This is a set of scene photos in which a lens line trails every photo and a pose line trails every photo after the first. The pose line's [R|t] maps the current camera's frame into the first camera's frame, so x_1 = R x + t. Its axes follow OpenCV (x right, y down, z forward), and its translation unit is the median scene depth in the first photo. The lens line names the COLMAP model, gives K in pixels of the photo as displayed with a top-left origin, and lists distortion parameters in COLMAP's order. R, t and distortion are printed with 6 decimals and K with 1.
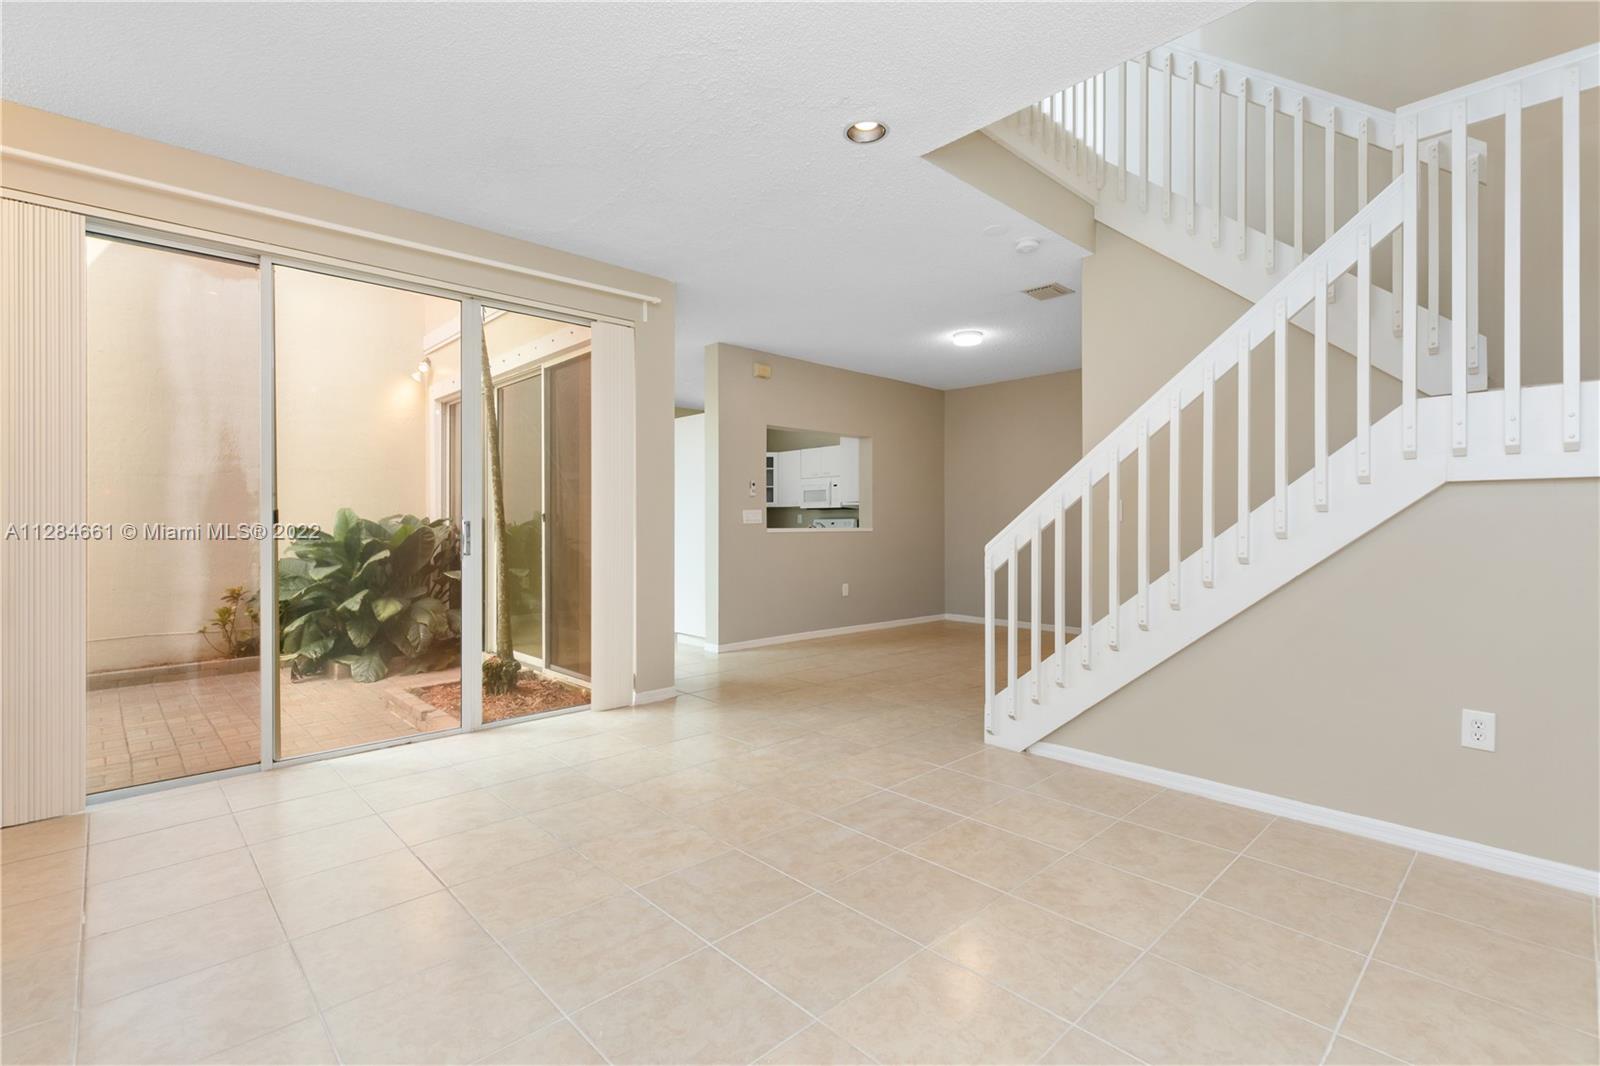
lens RADIAL K [[725.9, 0, 800.0], [0, 725.9, 533.0], [0, 0, 1]] dist [0.013157, -0.006959]
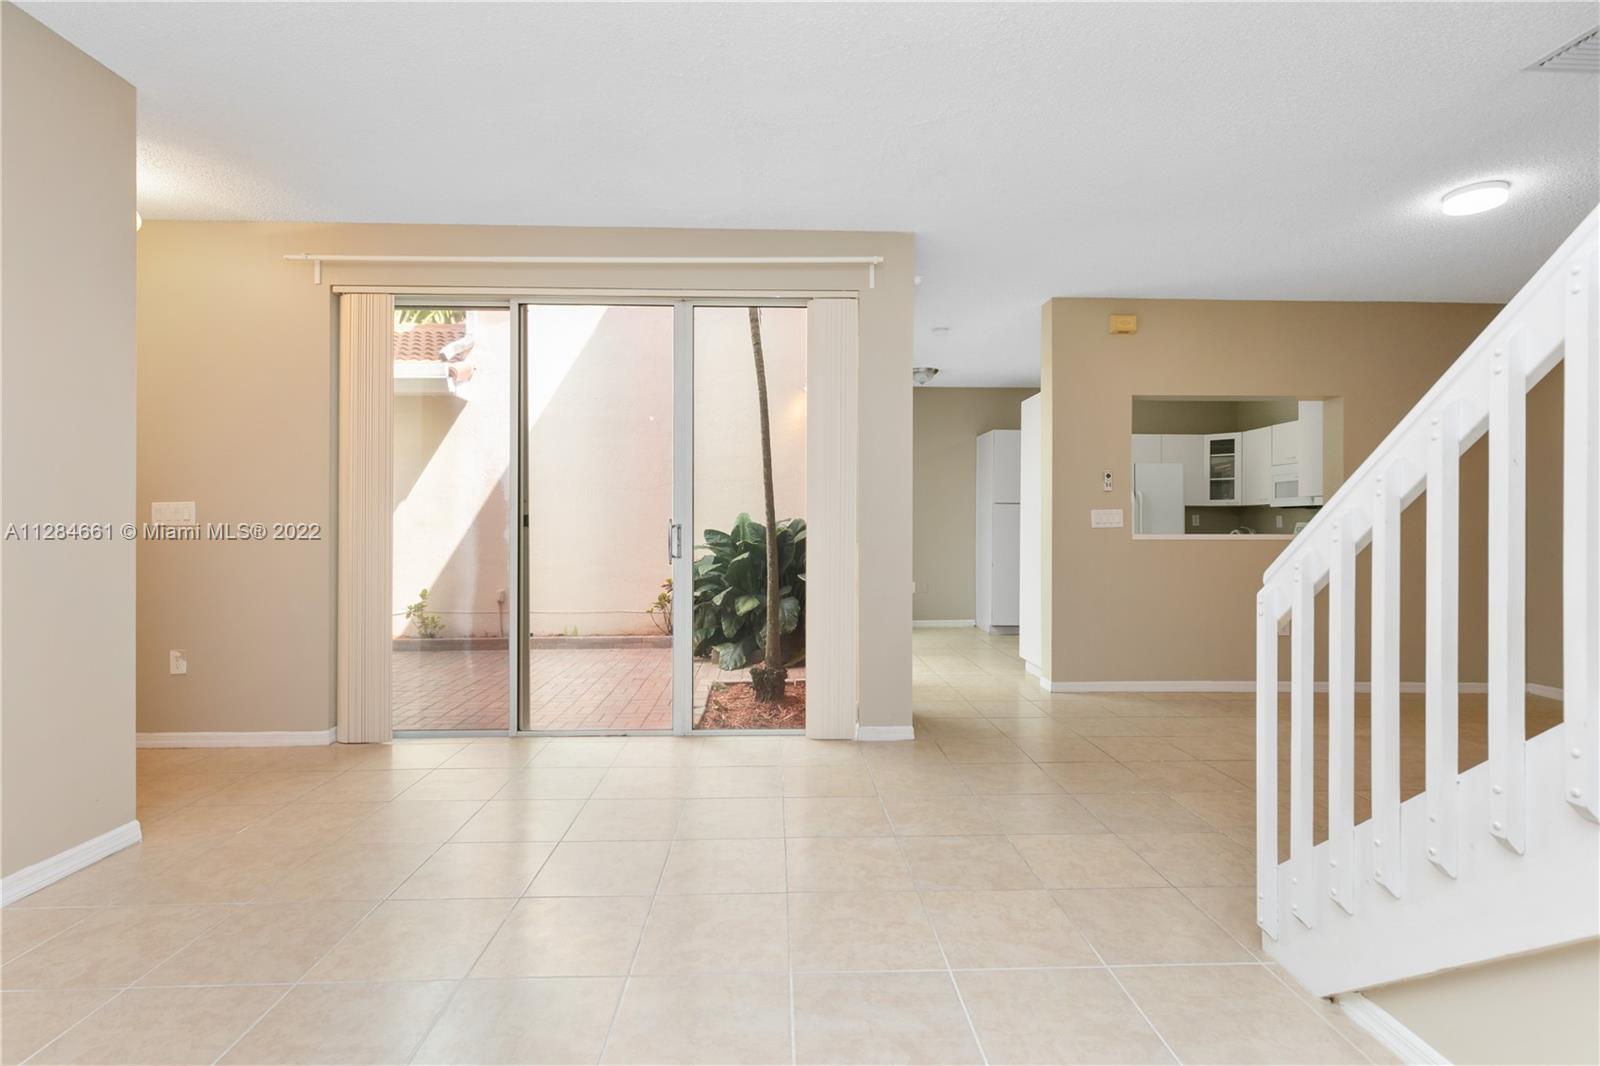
lens RADIAL K [[725.9, 0, 800.0], [0, 725.9, 533.0], [0, 0, 1]] dist [0.013157, -0.006959]
pose [[0.748036, 0.007655, -0.663614, 0.218414], [-0.011252, 0.999936, -0.001149, -0.003481], [0.663563, 0.008326, 0.748074, 0.239881]]
